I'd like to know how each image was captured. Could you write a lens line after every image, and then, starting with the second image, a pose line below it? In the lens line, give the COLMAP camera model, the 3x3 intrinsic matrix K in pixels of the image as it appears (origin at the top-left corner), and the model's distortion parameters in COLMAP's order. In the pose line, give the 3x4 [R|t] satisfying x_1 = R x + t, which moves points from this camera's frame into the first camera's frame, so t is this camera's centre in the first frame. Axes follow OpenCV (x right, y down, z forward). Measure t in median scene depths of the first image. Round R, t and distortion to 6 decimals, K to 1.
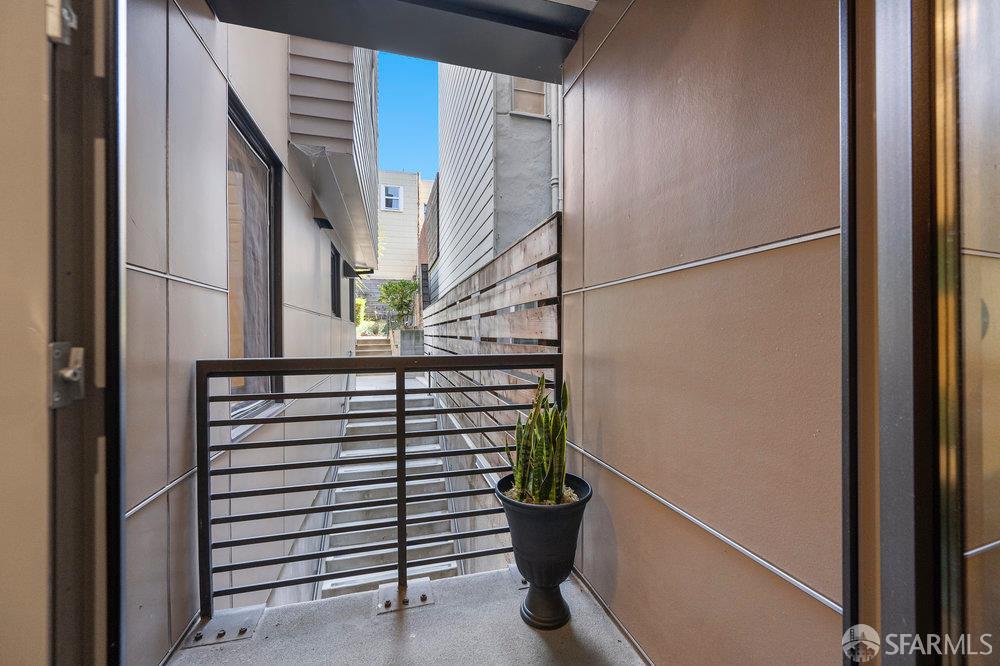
lens RADIAL K [[393.9, 0, 502.0], [0, 393.9, 335.1], [0, 0, 1]] dist [-0.000474, 0.000194]
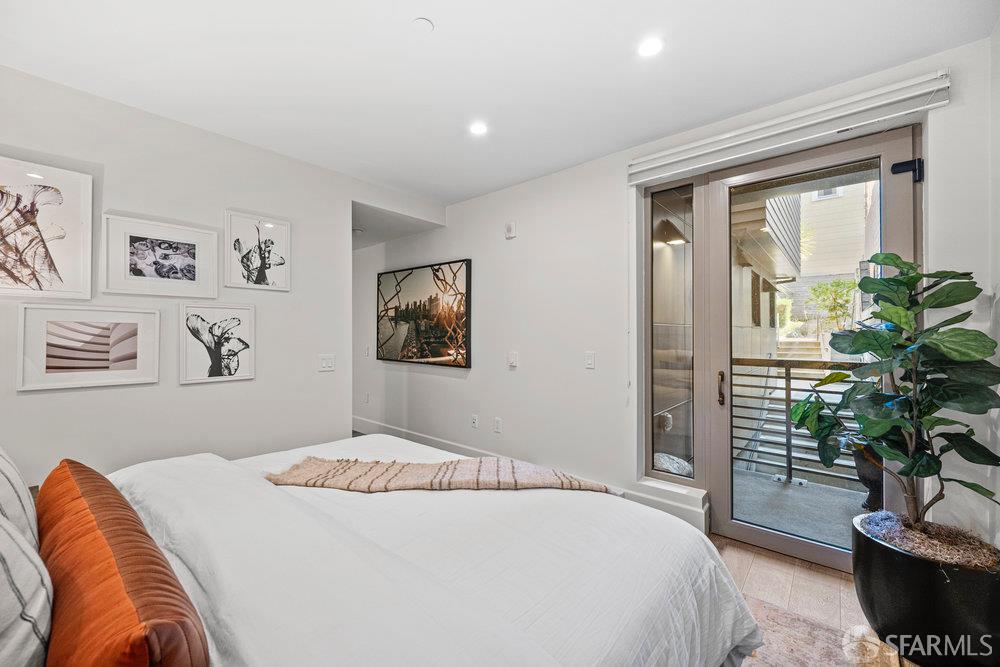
lens RADIAL K [[393.9, 0, 502.0], [0, 393.9, 335.6], [0, 0, 1]] dist [-0.000474, 0.000194]
pose [[0.558582, 0.003858, -0.829440, 0.118499], [0.000157, 0.999989, 0.004757, -0.015109], [0.829449, -0.002788, 0.558575, -0.264144]]
